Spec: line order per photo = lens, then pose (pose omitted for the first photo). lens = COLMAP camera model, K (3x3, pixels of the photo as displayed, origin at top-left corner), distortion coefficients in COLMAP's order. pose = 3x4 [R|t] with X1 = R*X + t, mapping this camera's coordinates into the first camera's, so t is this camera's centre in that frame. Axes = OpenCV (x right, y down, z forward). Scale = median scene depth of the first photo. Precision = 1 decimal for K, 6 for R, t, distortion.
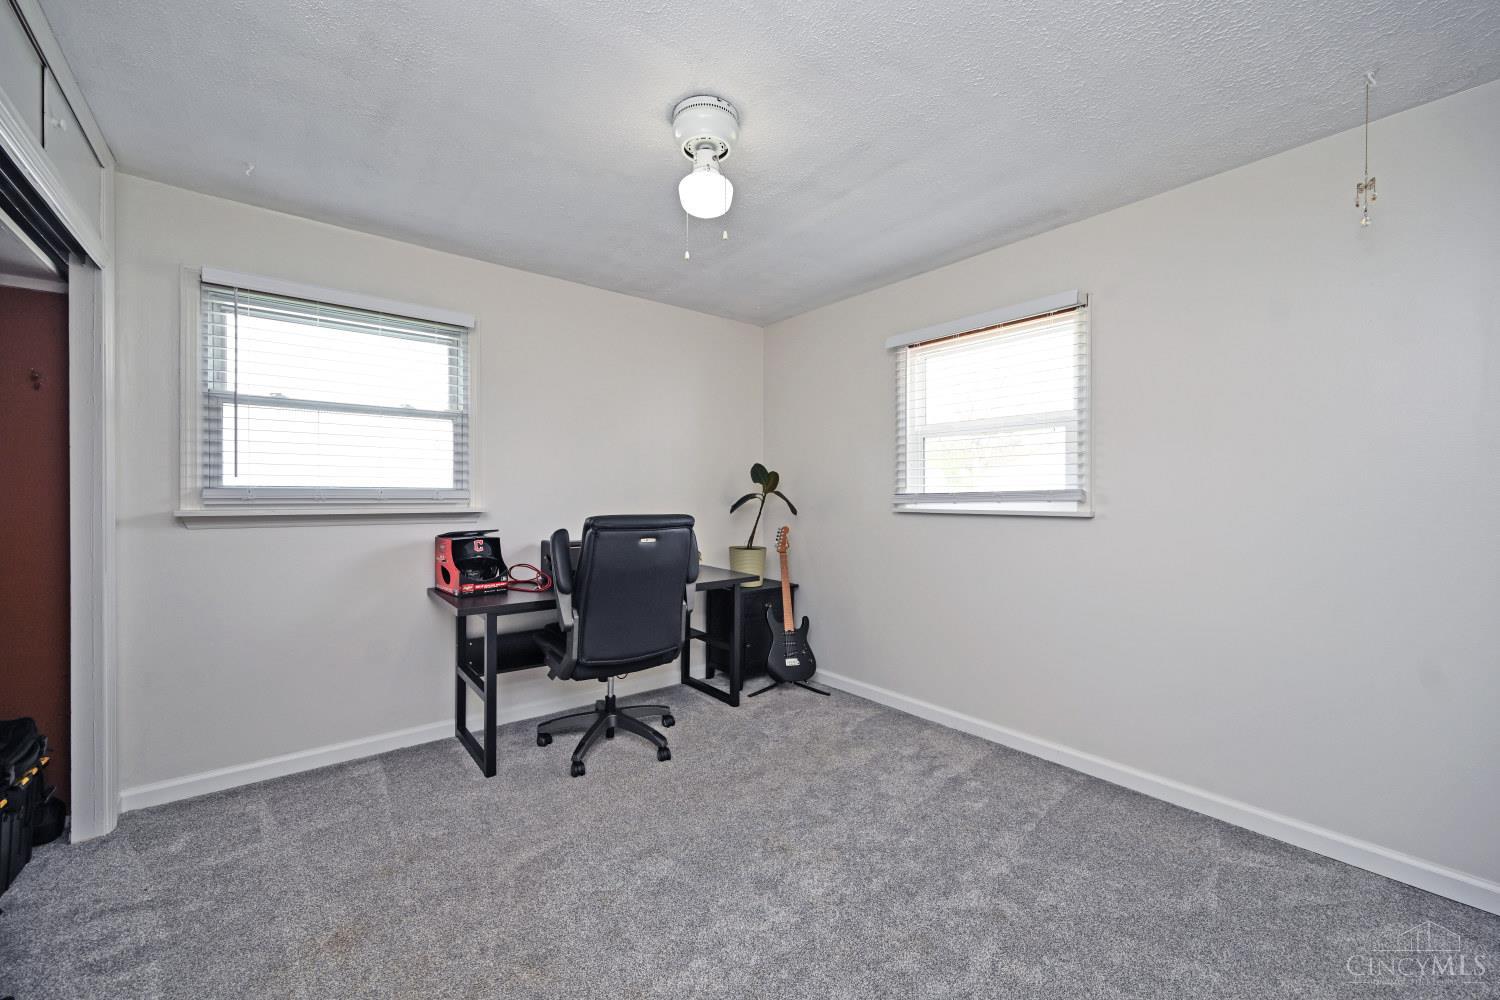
lens RADIAL K [[592.2, 0, 743.5], [0, 592.2, 491.1], [0, 0, 1]] dist [-0.001349, 0.000259]
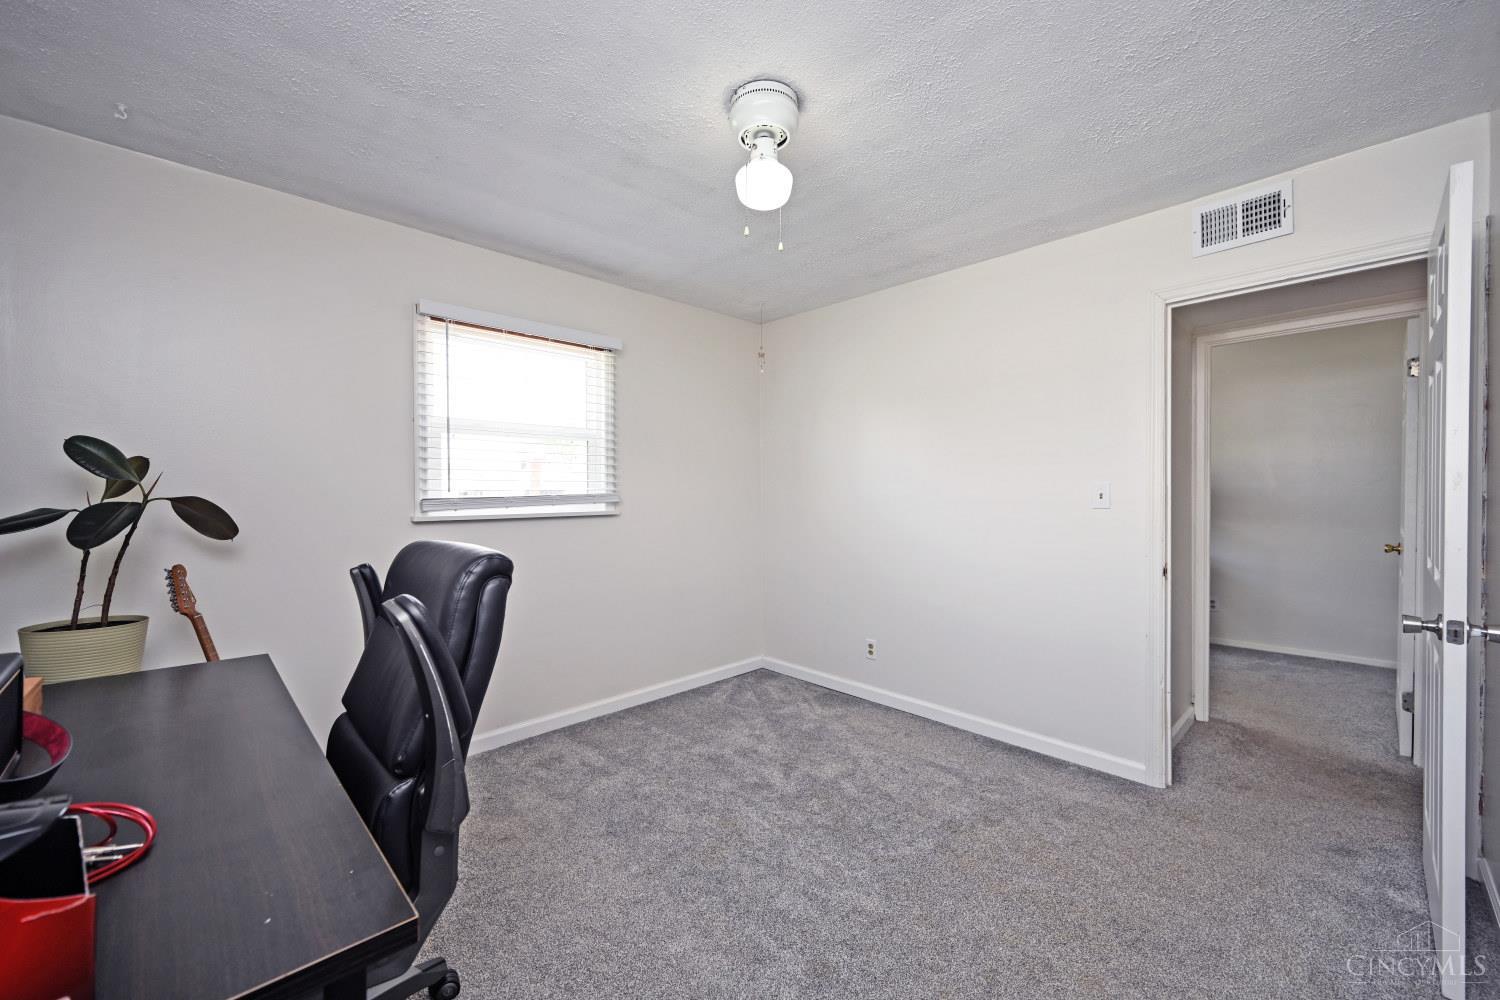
lens RADIAL K [[592.2, 0, 744.8], [0, 592.2, 501.3], [0, 0, 1]] dist [-0.001349, 0.000259]
pose [[-0.106545, -0.011317, 0.994243, -0.699960], [0.002595, 0.999929, 0.011660, -0.000616], [-0.994305, 0.003822, -0.106508, 0.804520]]
